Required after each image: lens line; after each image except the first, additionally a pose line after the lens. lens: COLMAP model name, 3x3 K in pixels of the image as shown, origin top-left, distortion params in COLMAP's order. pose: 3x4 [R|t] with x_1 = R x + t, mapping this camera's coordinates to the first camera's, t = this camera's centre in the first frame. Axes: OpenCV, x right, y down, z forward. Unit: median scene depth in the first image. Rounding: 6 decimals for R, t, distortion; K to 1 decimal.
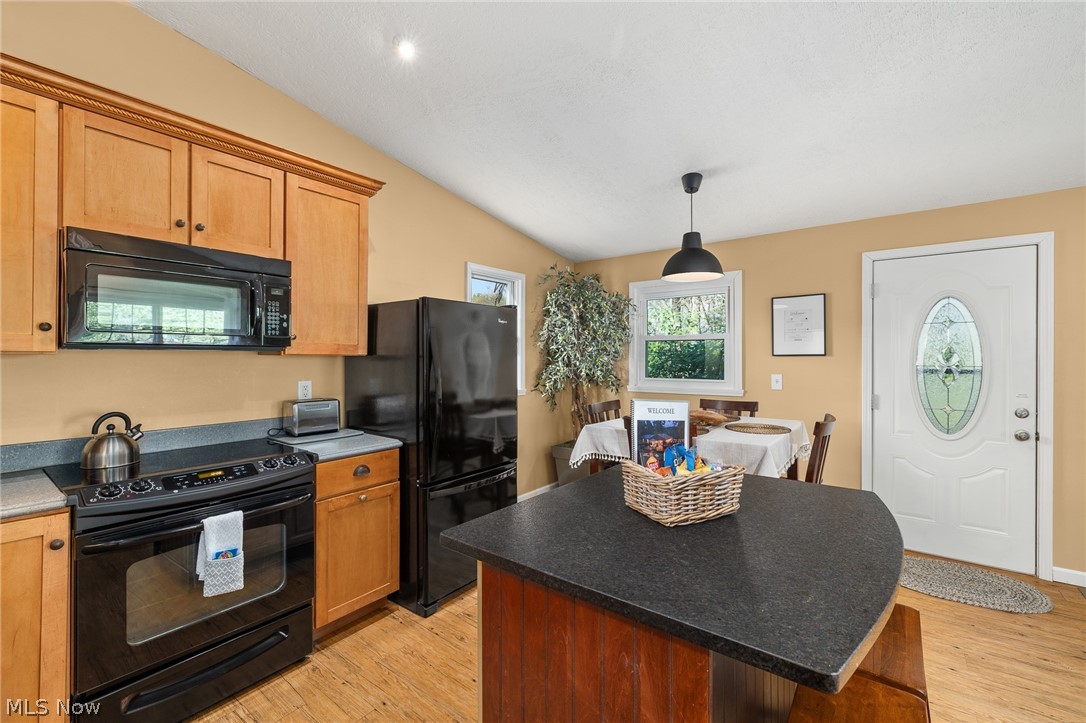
lens RADIAL K [[465.1, 0, 543.0], [0, 465.1, 361.5], [0, 0, 1]] dist [0.008421, 0.000091]
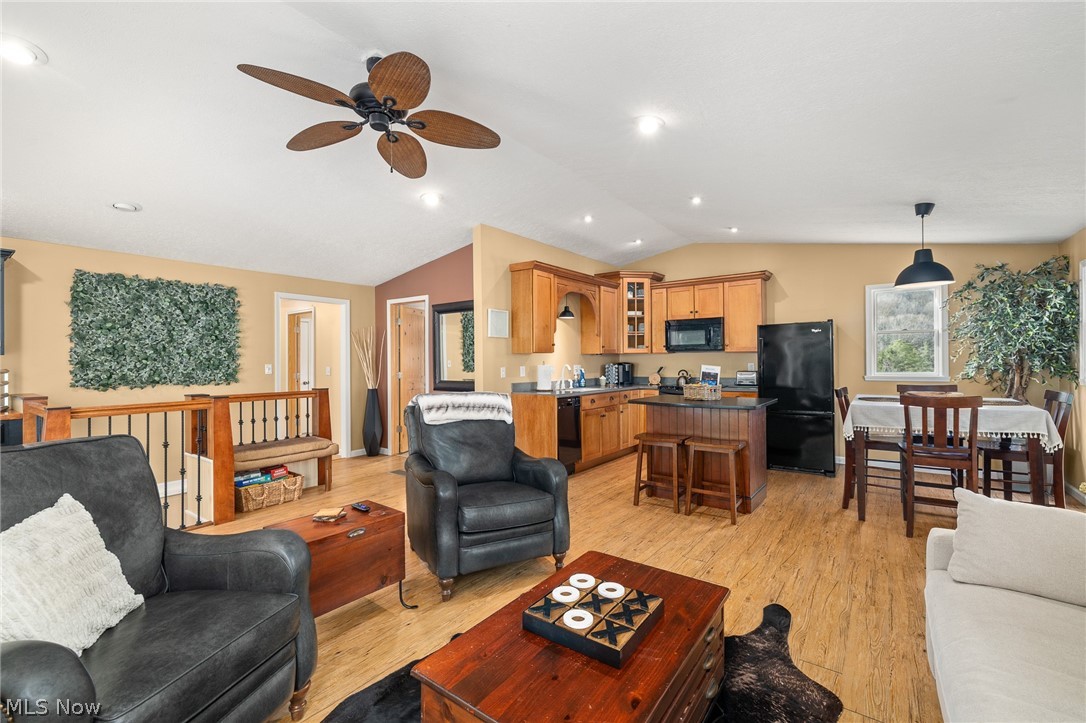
lens RADIAL K [[464.3, 0, 540.9], [0, 464.3, 353.5], [0, 0, 1]] dist [0.001706, -0.000199]
pose [[0.007807, -0.014044, -0.999871, 1.566573], [0.003169, 0.999897, -0.014020, 0.021241], [0.999965, -0.003059, 0.007851, -0.046838]]
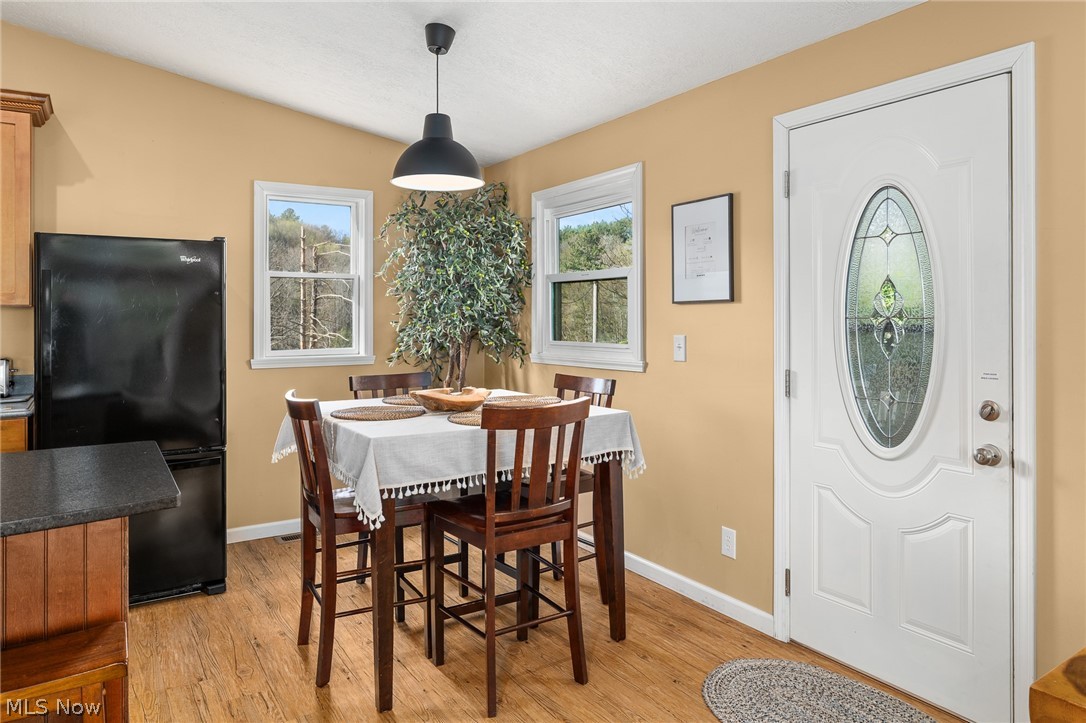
lens RADIAL K [[708.5, 0, 540.7], [0, 708.5, 317.0], [0, 0, 1]] dist [-0.002525, -0.000851]
pose [[0.936650, -0.002615, -0.350258, 0.801481], [-0.000023, 0.999972, -0.007528, 0.015100], [0.350268, 0.007060, 0.936623, 0.121931]]
